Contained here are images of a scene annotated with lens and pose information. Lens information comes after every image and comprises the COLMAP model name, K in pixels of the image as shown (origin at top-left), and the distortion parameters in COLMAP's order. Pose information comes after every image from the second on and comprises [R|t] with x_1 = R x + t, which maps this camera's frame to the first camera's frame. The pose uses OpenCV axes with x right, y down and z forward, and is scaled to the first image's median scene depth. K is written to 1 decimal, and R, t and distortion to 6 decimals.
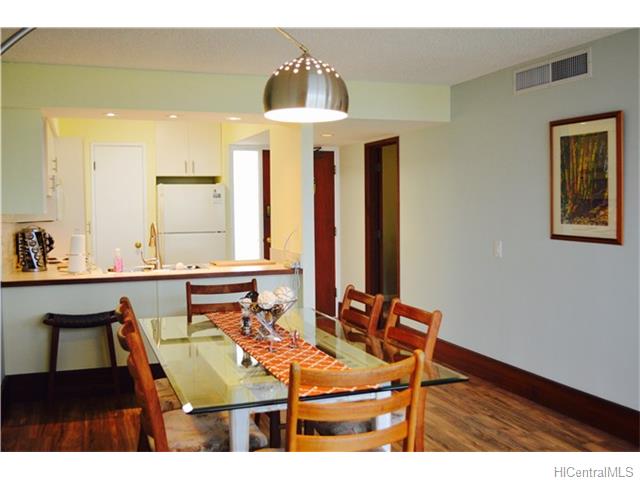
lens RADIAL K [[670.1, 0, 320.0], [0, 670.1, 240.0], [0, 0, 1]] dist [-0.057446, 0.008749]
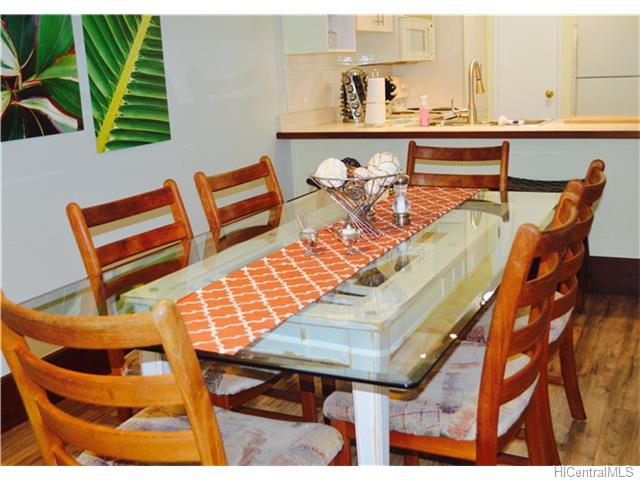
lens RADIAL K [[725.9, 0, 320.0], [0, 725.9, 240.0], [0, 0, 1]] dist [-0.073736, 0.013417]
pose [[0.688622, 0.138710, -0.711730, 0.234322], [0.009129, 0.979797, 0.199786, 0.008356], [0.725063, -0.144074, 0.673443, 0.316198]]
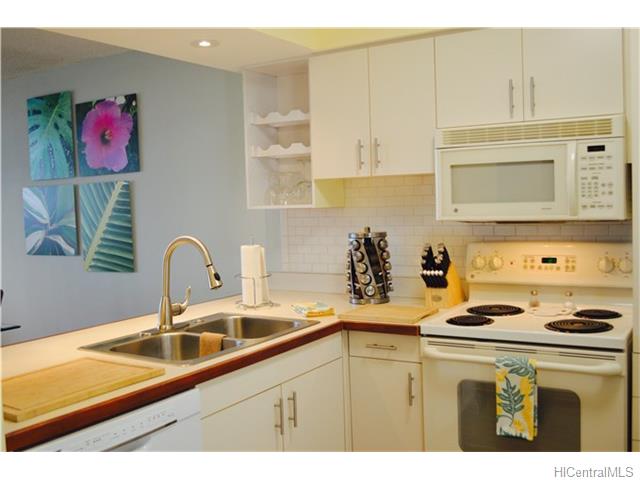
lens RADIAL K [[670.1, 0, 320.0], [0, 670.1, 240.0], [0, 0, 1]] dist [-0.057446, 0.008749]
pose [[-0.784100, 0.075465, -0.616029, -0.022390], [0.011262, 0.994147, 0.107450, -0.079521], [0.620532, 0.077314, -0.780360, 1.493285]]
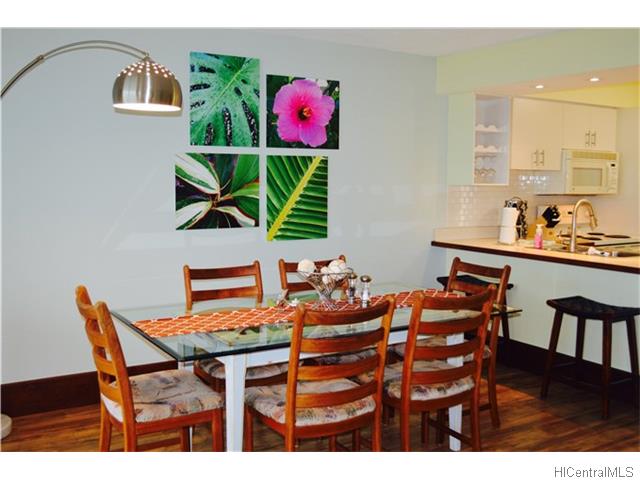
lens RADIAL K [[670.1, 0, 320.0], [0, 670.1, 240.0], [0, 0, 1]] dist [-0.057446, 0.008749]
pose [[0.211060, 0.103251, -0.972005, 0.578287], [-0.061265, 0.993848, 0.092268, -0.035284], [0.975551, 0.040076, 0.216088, 0.466646]]
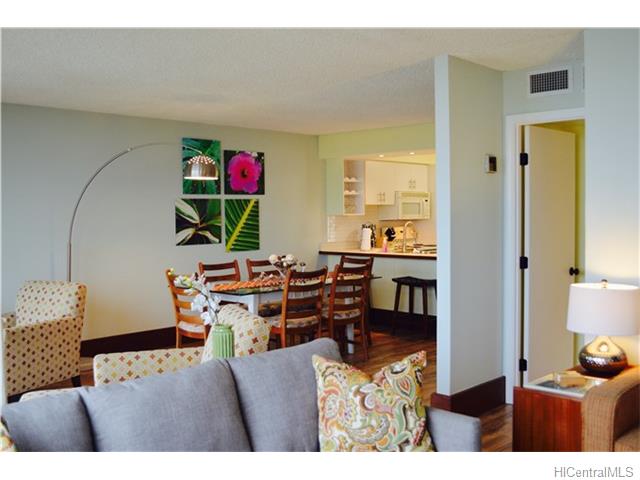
lens RADIAL K [[670.1, 0, 320.0], [0, 670.1, 240.0], [0, 0, 1]] dist [-0.057446, 0.008749]
pose [[0.440603, 0.043605, -0.896642, 1.091330], [-0.040821, 0.998760, 0.028512, -0.022045], [0.896773, 0.024040, 0.441836, 0.126258]]
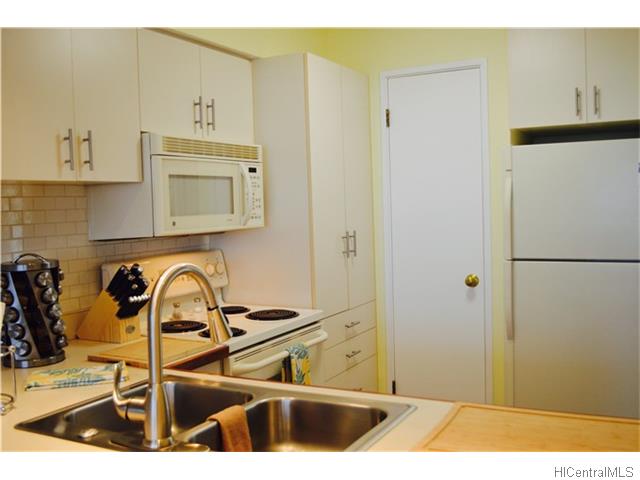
lens RADIAL K [[670.1, 0, 320.0], [0, 670.1, 240.0], [0, 0, 1]] dist [-0.057446, 0.008749]
pose [[0.673697, 0.033588, -0.738244, 0.000001], [-0.015907, 0.999394, 0.030954, -0.048680], [0.738837, -0.009110, 0.673823, 0.875418]]
